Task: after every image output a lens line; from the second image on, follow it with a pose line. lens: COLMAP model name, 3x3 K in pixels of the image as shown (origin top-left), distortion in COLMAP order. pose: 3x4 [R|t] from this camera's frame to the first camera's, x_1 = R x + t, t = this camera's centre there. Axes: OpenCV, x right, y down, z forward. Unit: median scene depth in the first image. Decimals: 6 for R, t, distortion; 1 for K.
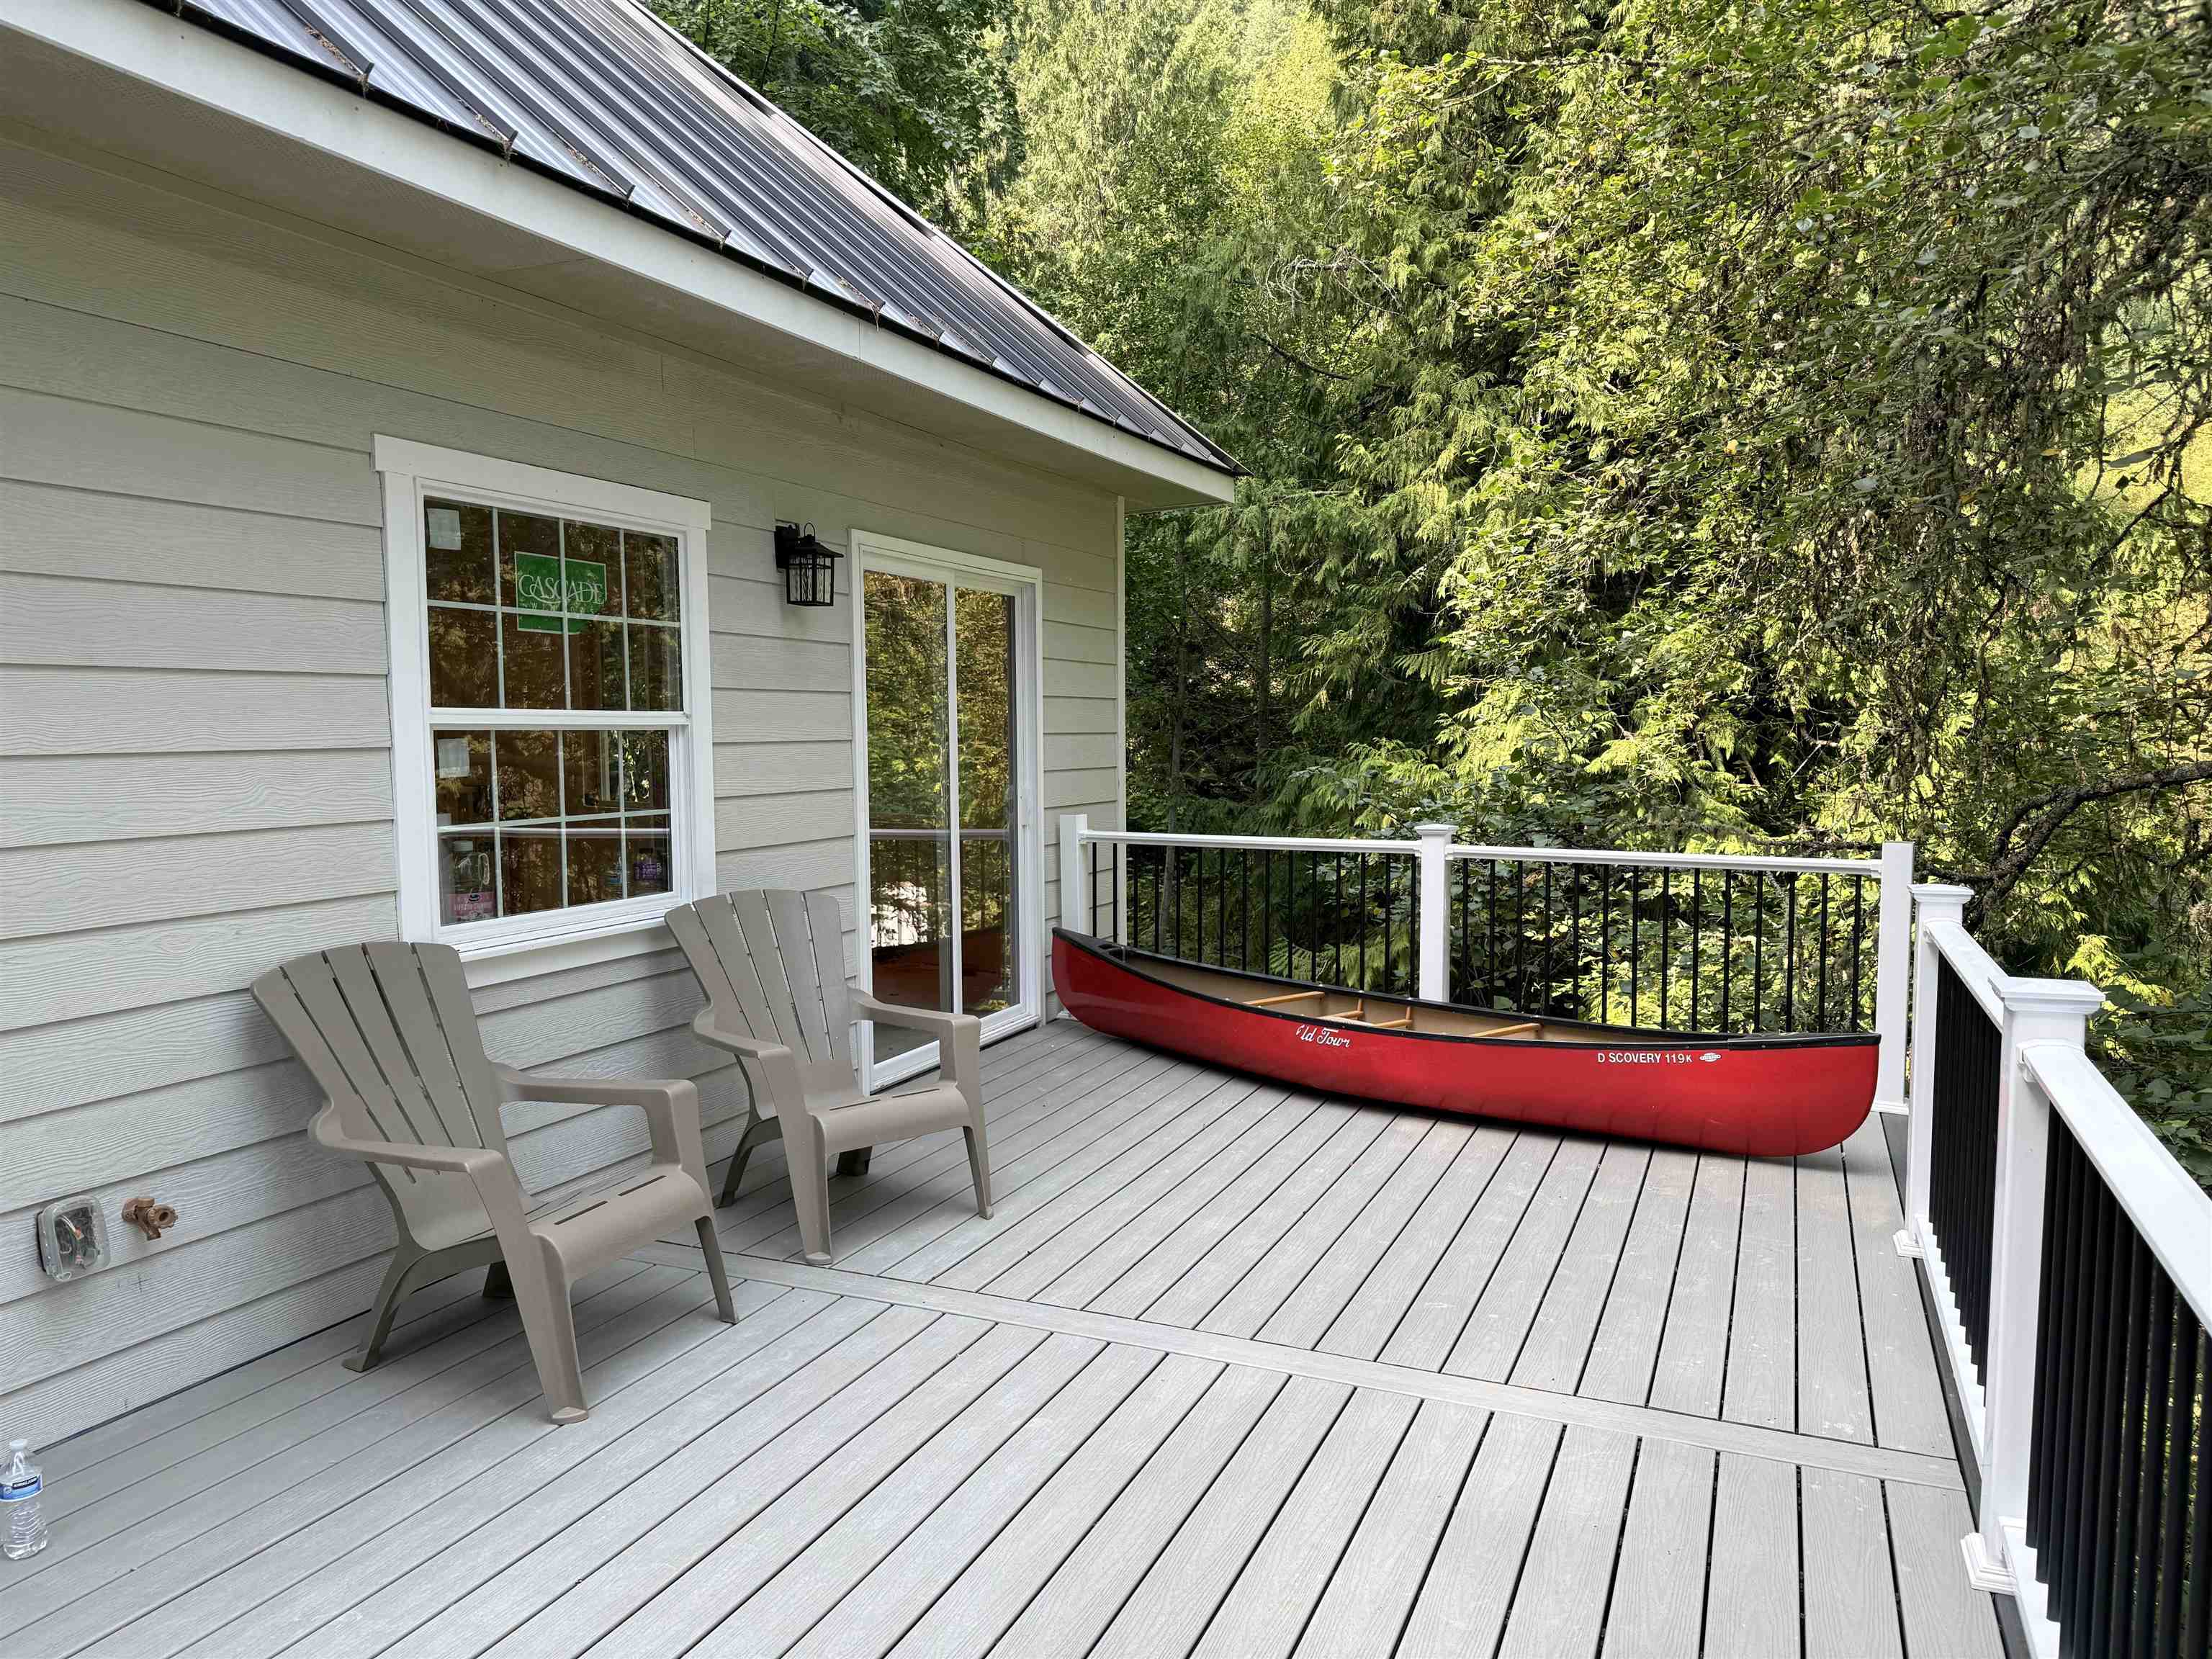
lens RADIAL K [[1561.4, 0, 1115.7], [0, 1561.4, 843.5], [0, 0, 1]] dist [-0.000926, -0.000369]
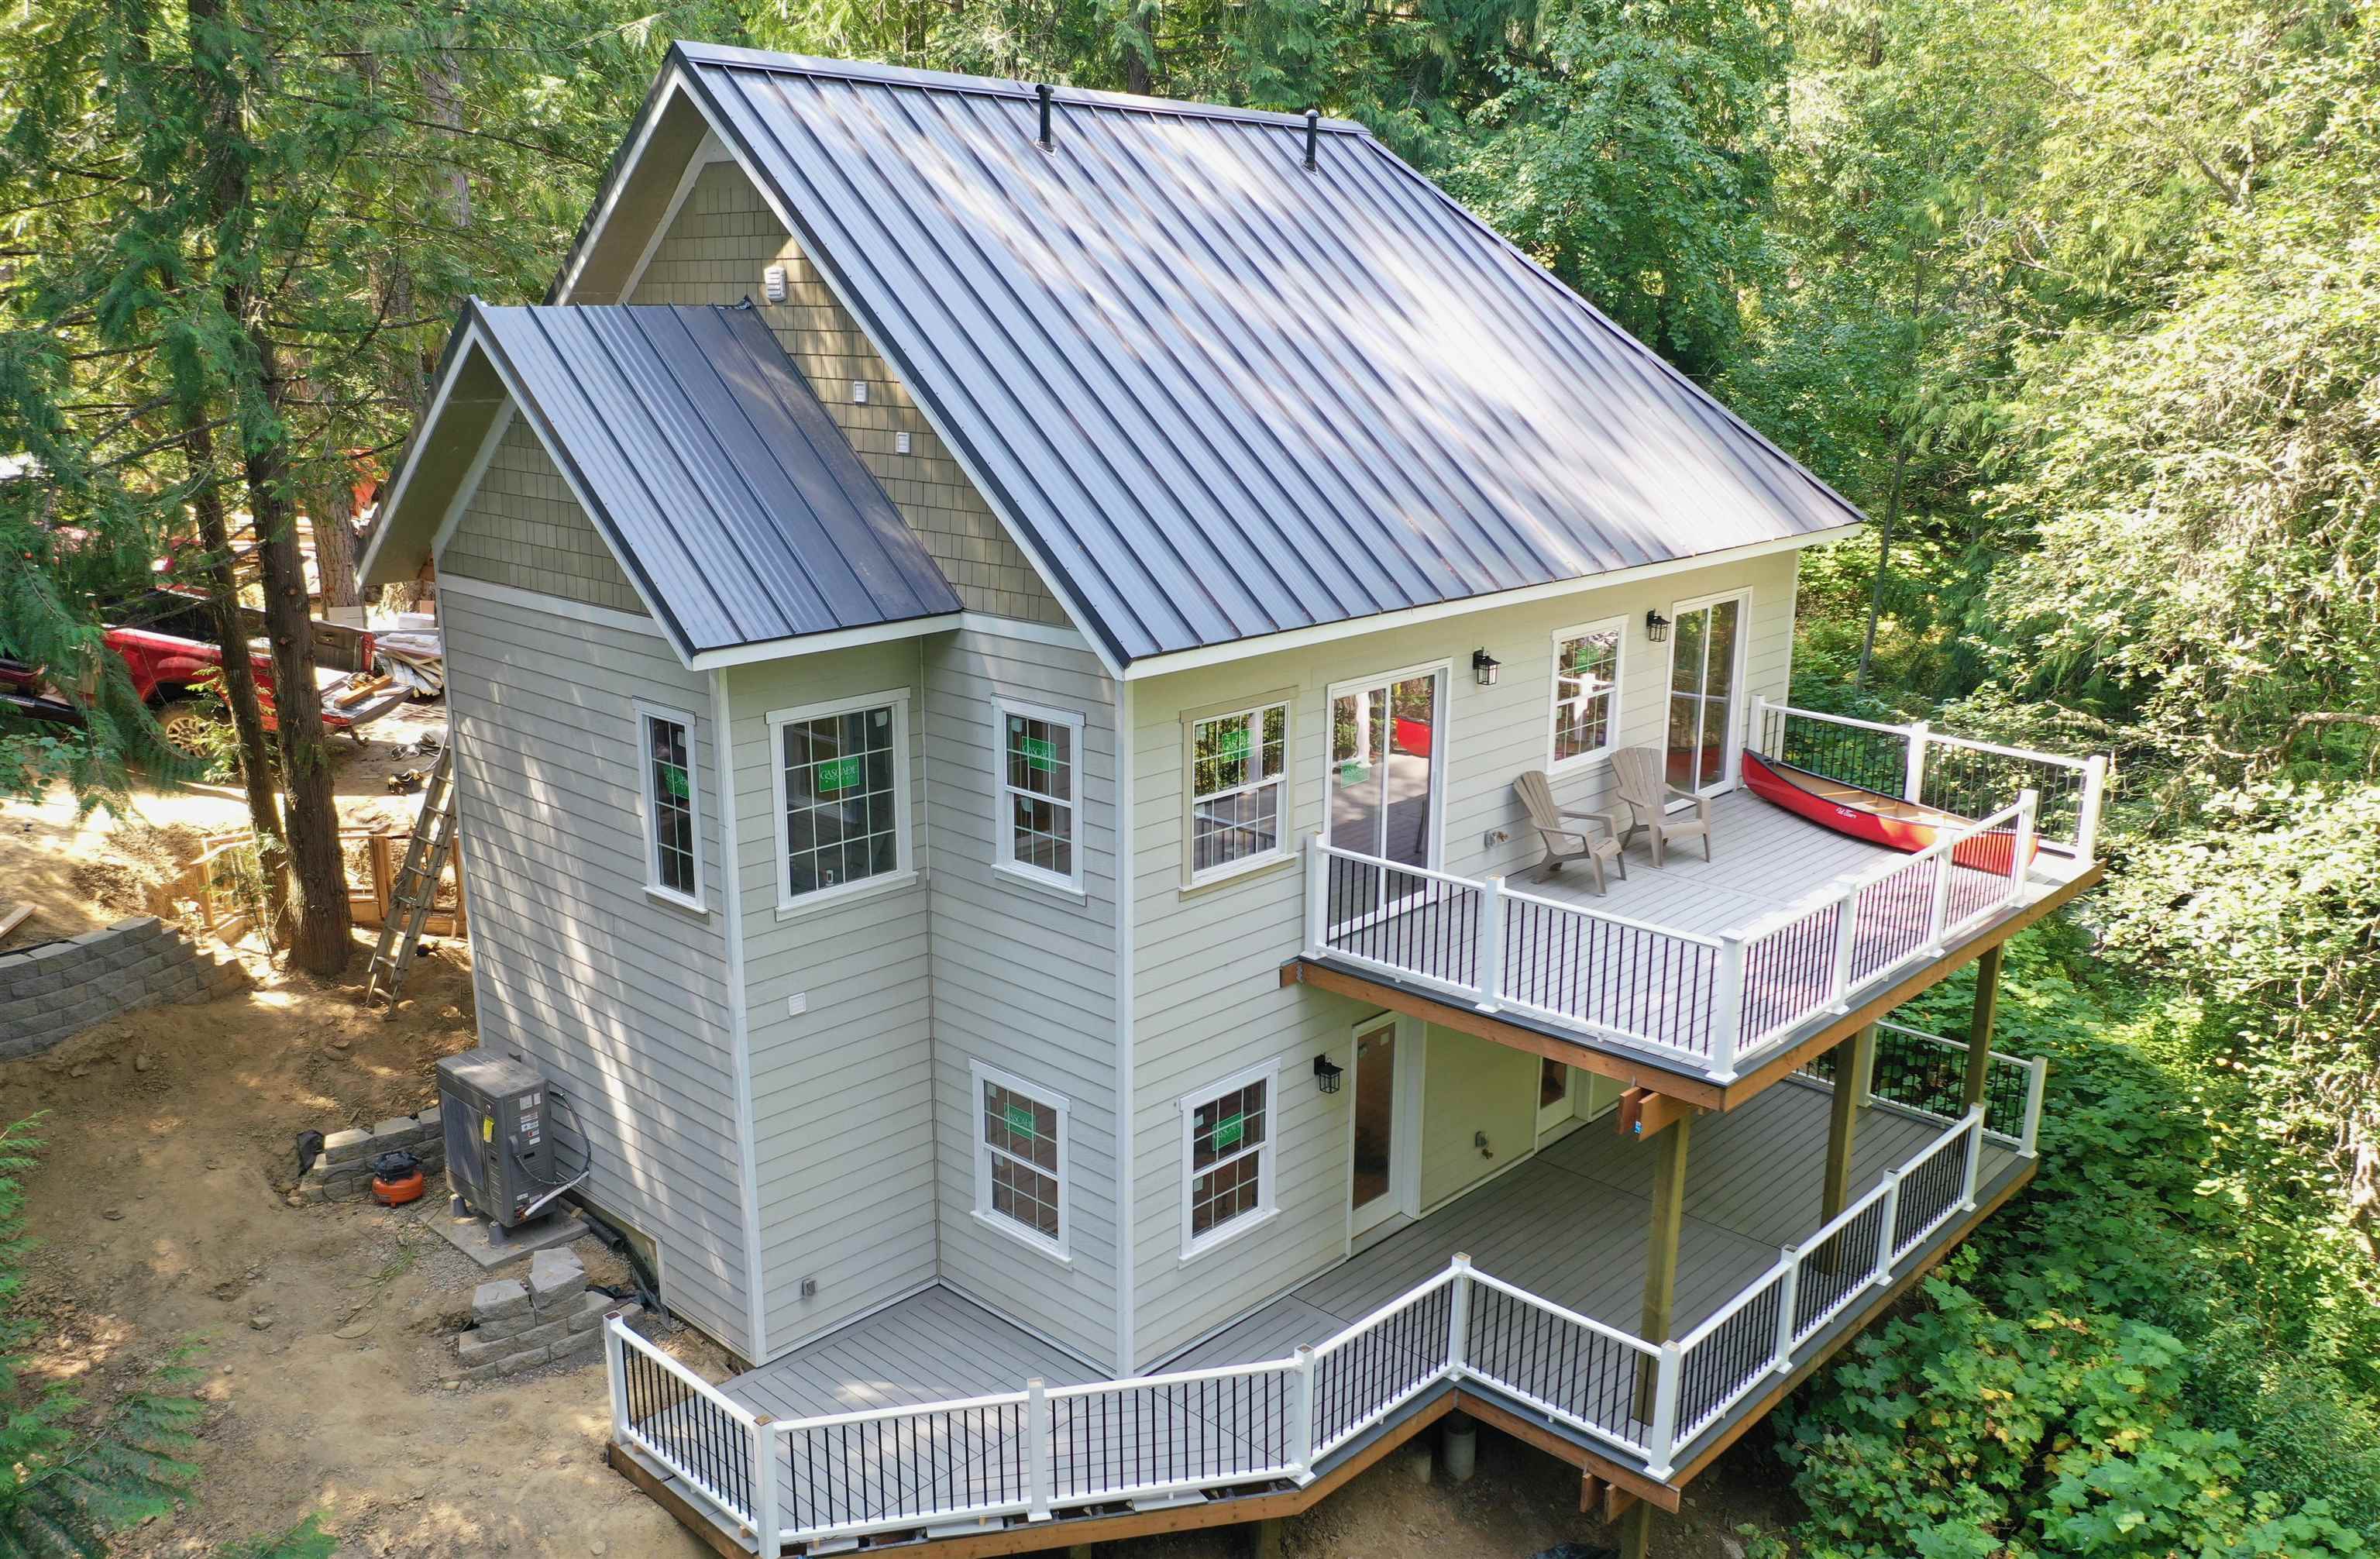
lens RADIAL K [[1854.2, 0, 1194.6], [0, 1854.2, 792.0], [0, 0, 1]] dist [0.002268, -0.013933]
pose [[0.937594, 0.094932, -0.334522, 0.140114], [-0.034697, 0.982752, 0.181642, -0.409282], [0.345996, -0.158699, 0.924717, -2.093236]]
